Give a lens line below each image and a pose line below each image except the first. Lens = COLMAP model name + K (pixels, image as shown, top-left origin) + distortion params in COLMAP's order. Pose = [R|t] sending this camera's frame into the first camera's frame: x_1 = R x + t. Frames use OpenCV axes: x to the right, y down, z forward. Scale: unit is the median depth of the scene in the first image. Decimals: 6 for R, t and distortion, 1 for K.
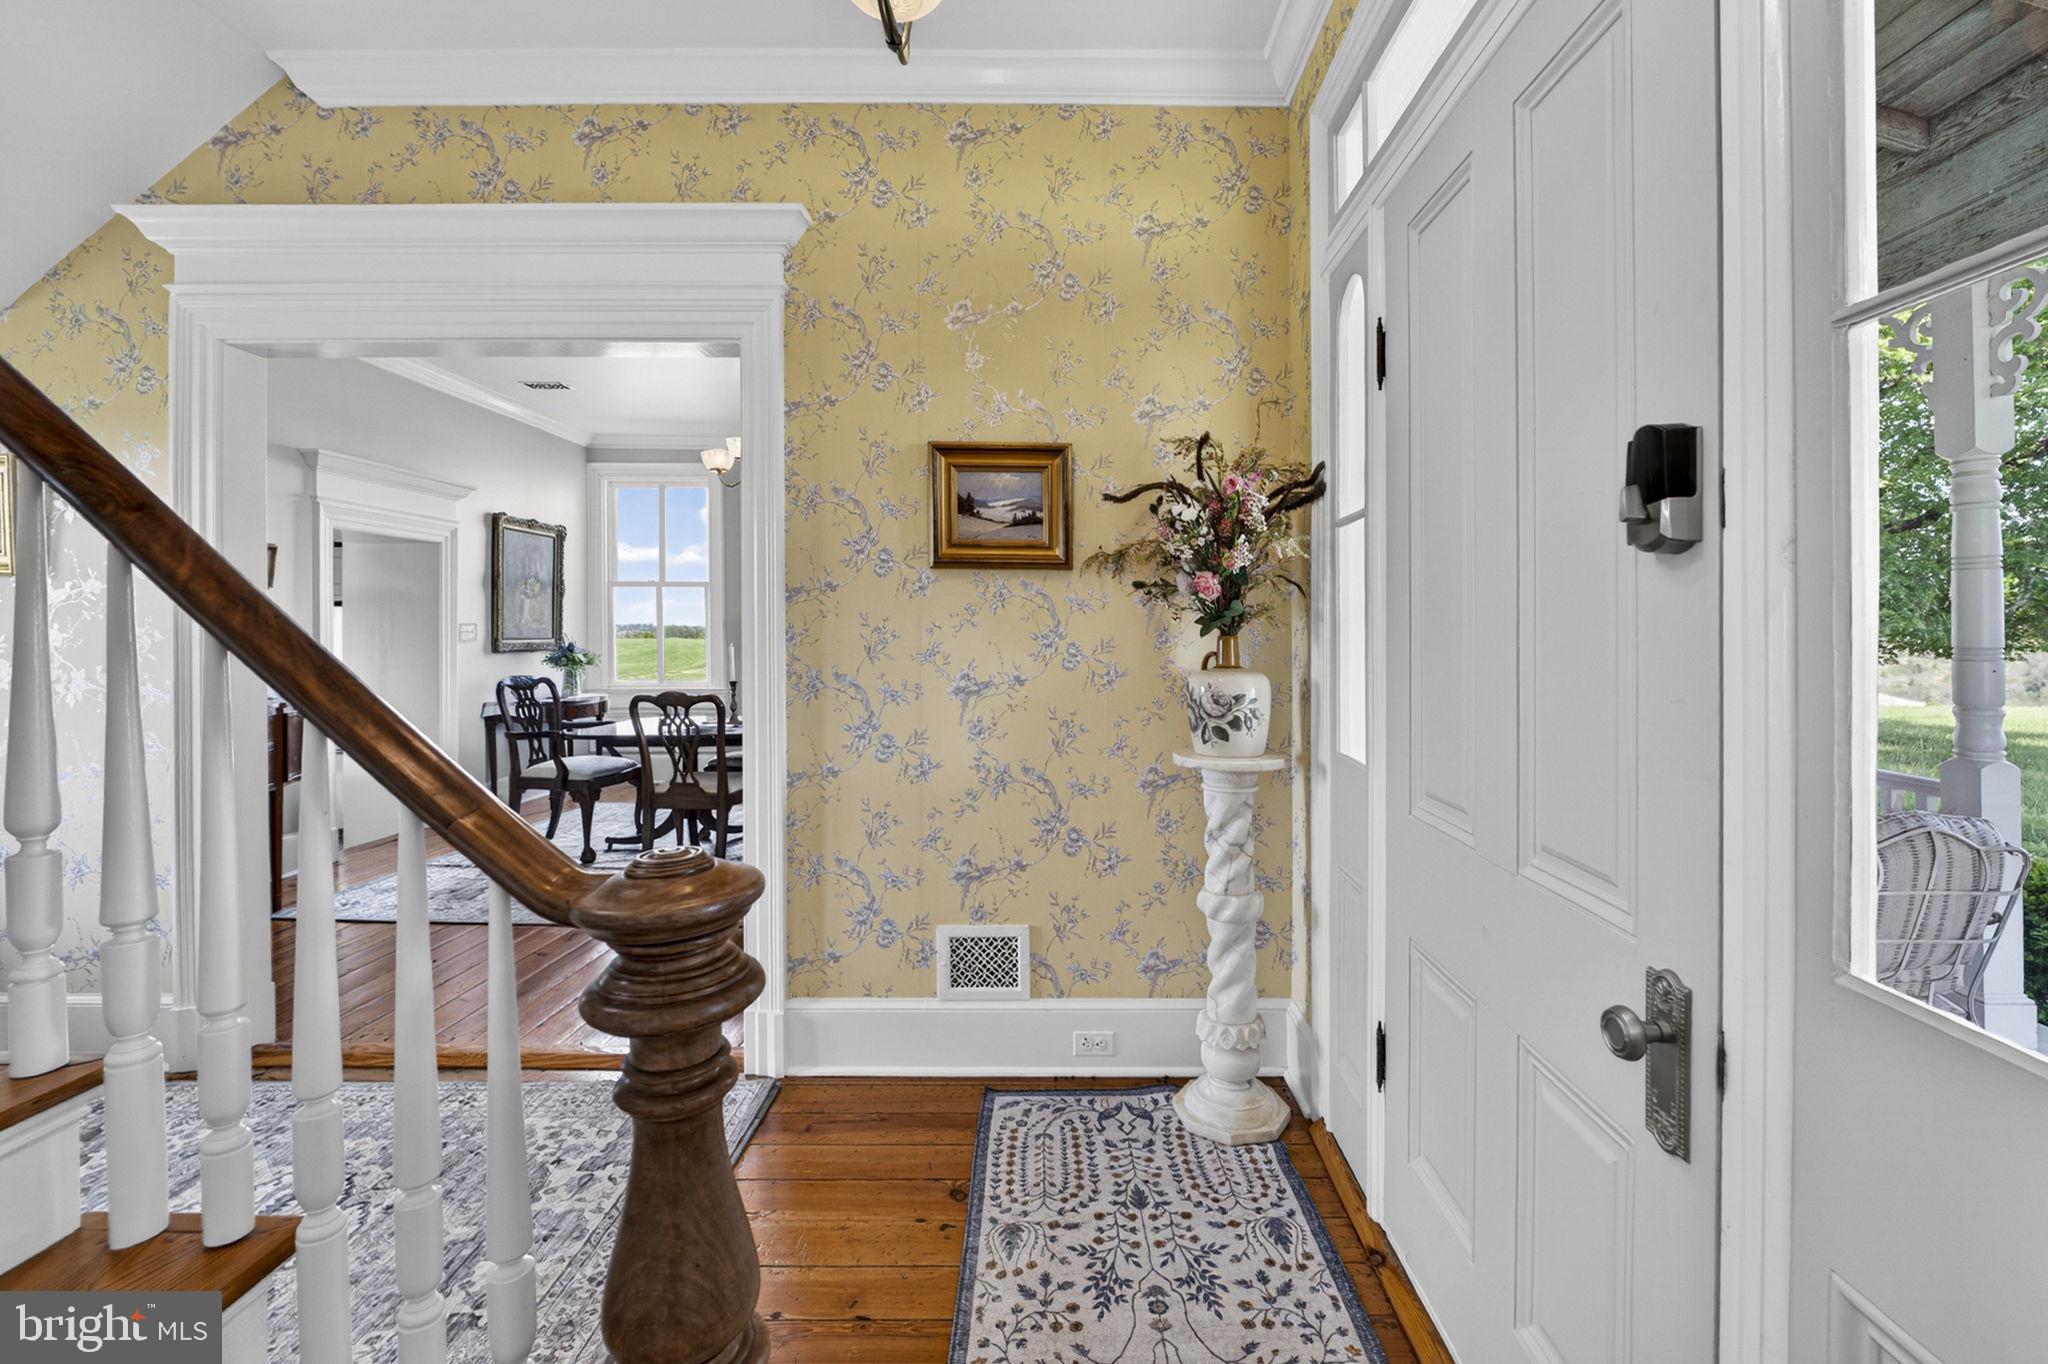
lens RADIAL K [[850.5, 0, 1068.6], [0, 850.5, 672.2], [0, 0, 1]] dist [-0.019043, -0.000058]
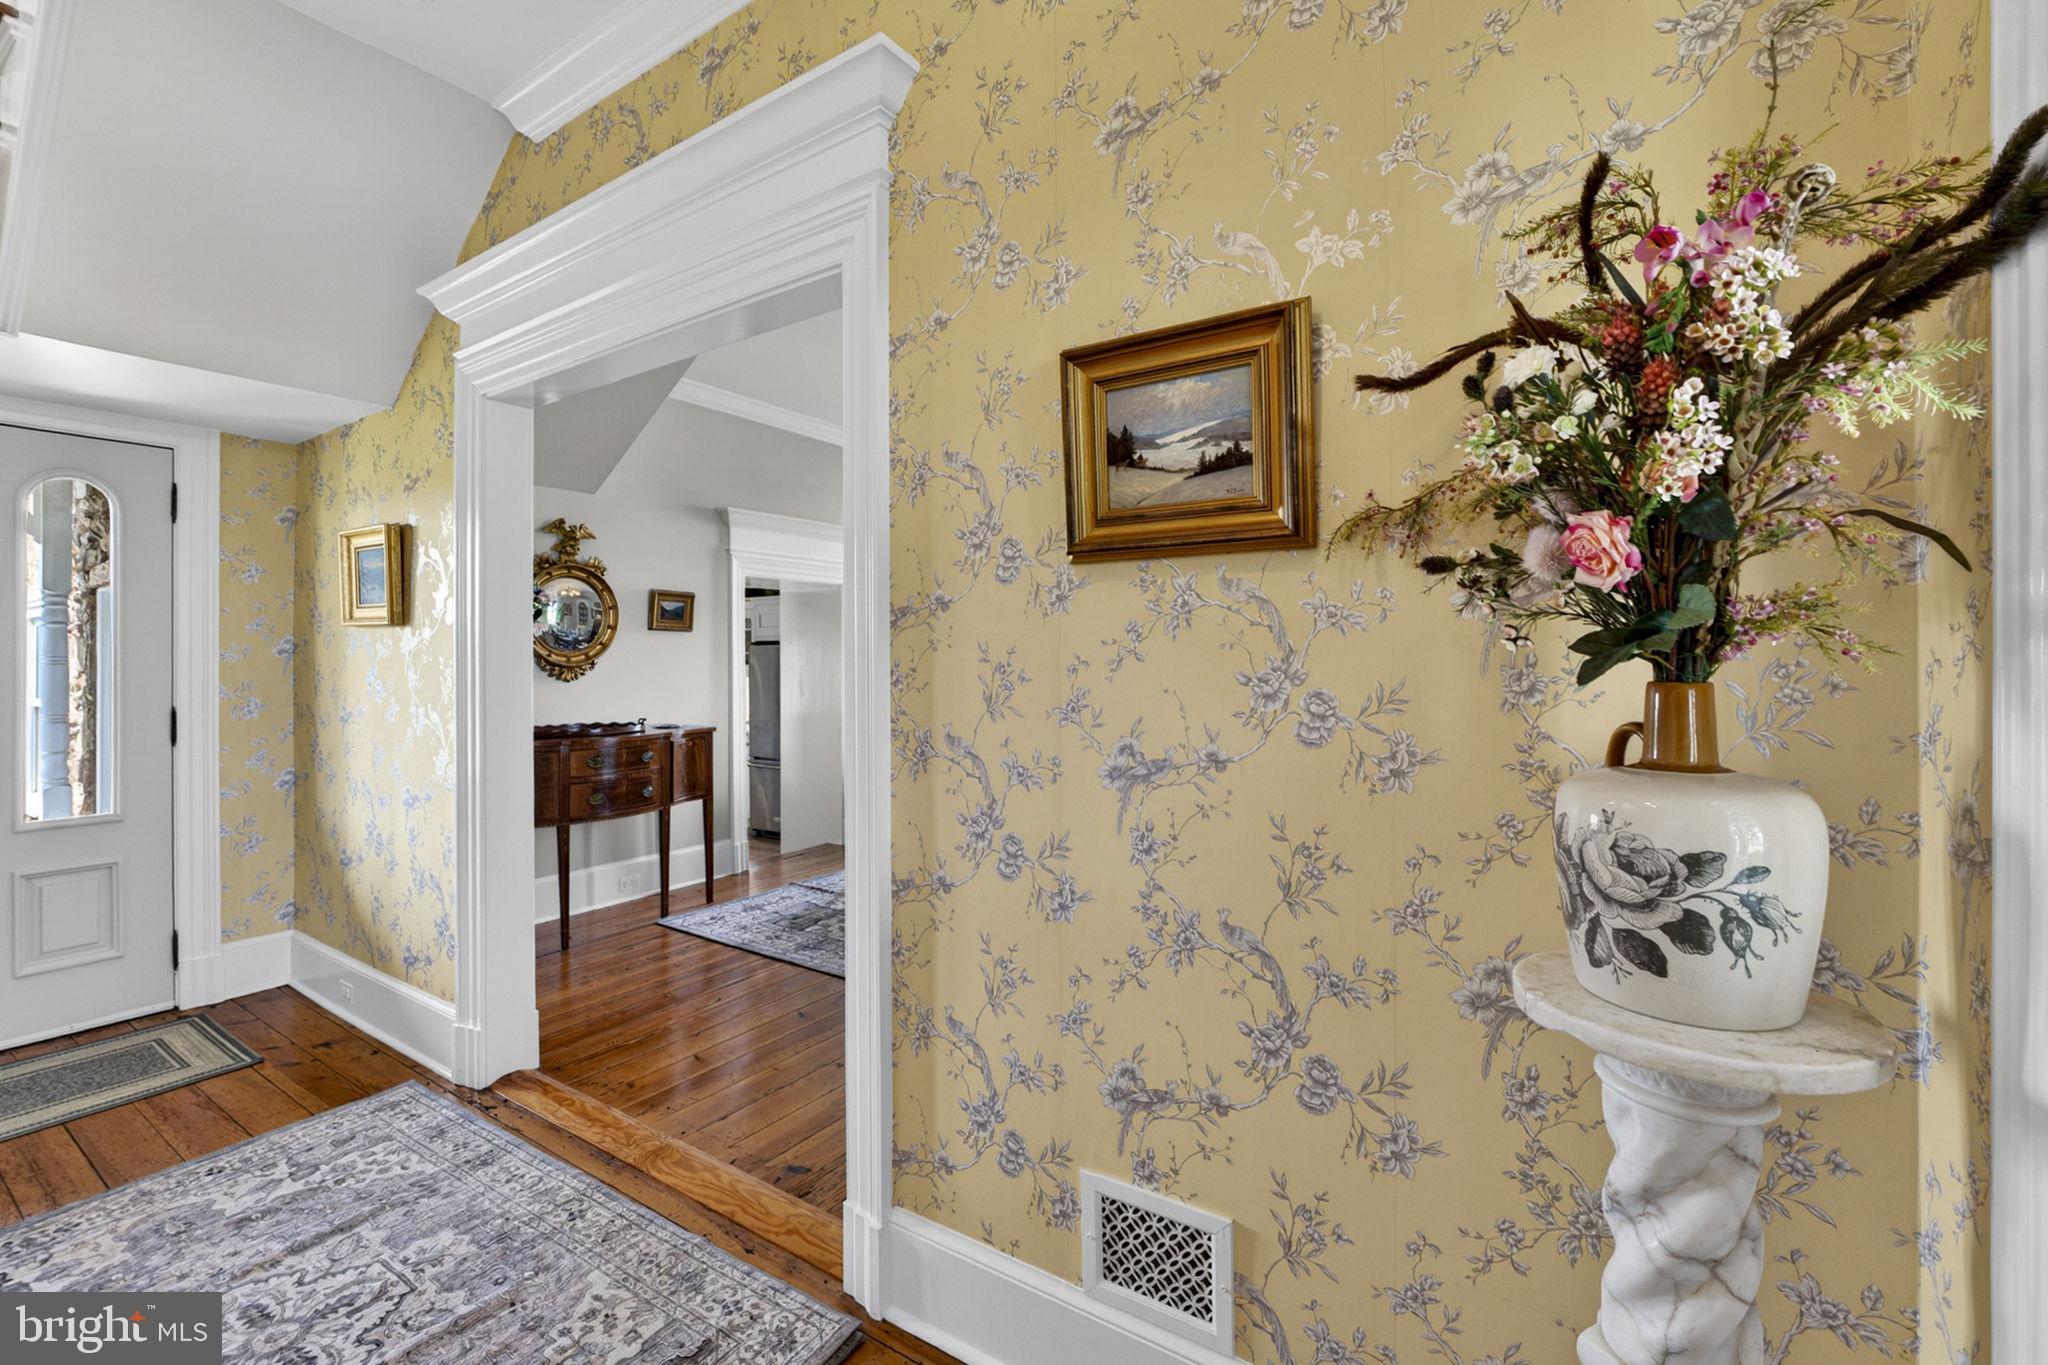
lens RADIAL K [[853.1, 0, 1024.0], [0, 853.1, 682.5], [0, 0, 1]] dist [-0.026074, 0.004408]
pose [[0.835352, 0.002959, -0.549708, 0.137219], [-0.014256, 0.999766, -0.016282, -0.029655], [0.549531, 0.021438, 0.835198, 0.486405]]
